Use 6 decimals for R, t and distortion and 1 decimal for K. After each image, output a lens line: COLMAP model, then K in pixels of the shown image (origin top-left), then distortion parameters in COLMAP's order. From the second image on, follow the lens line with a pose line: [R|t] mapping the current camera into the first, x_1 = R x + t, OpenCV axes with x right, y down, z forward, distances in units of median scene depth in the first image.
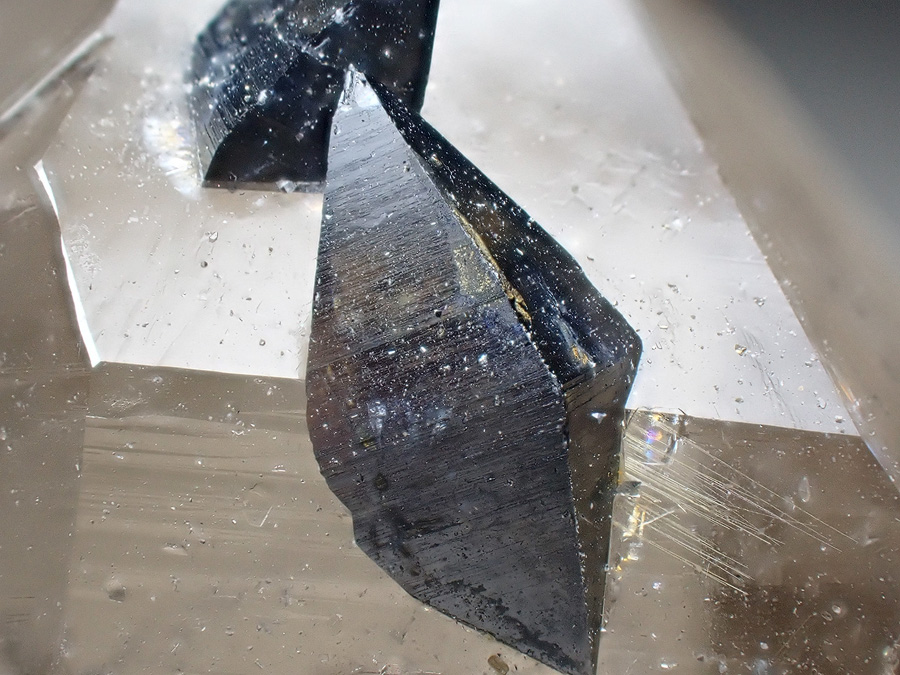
lens RADIAL K [[2671.6, 0, 450.0], [0, 2671.6, 337.5], [0, 0, 1]] dist [0.184658, -0.028710]
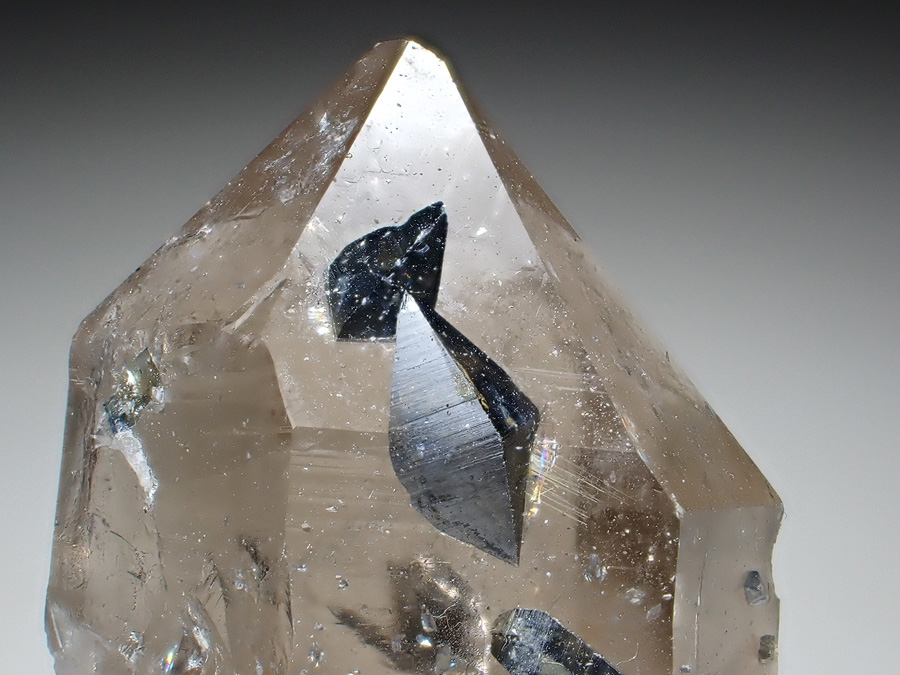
lens RADIAL K [[2176.2, 0, 450.0], [0, 2176.2, 337.5], [0, 0, 1]] dist [-0.011367, -0.352138]
pose [[0.999812, -0.014460, 0.012891, -0.024085], [0.014026, 0.999351, 0.033189, -0.122200], [-0.013363, -0.033002, 0.999366, -0.805766]]
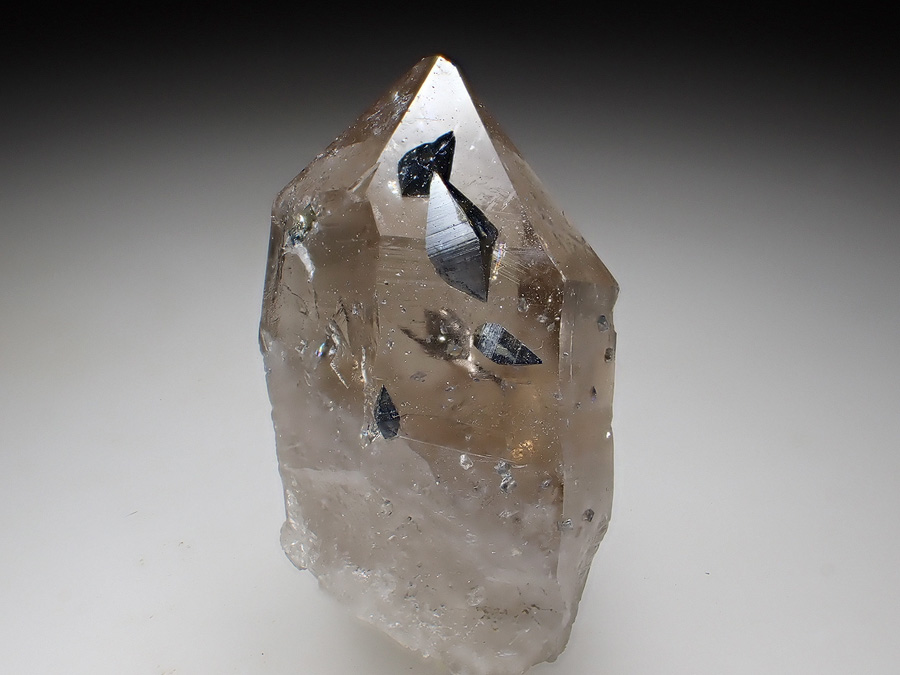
lens RADIAL K [[1296.6, 0, 450.0], [0, 1296.6, 337.5], [0, 0, 1]] dist [-0.015844, -0.001841]
pose [[0.999988, -0.003745, -0.003133, -0.004195], [0.003987, 0.996694, 0.081150, 0.003640], [0.002819, -0.081162, 0.996697, -1.271965]]
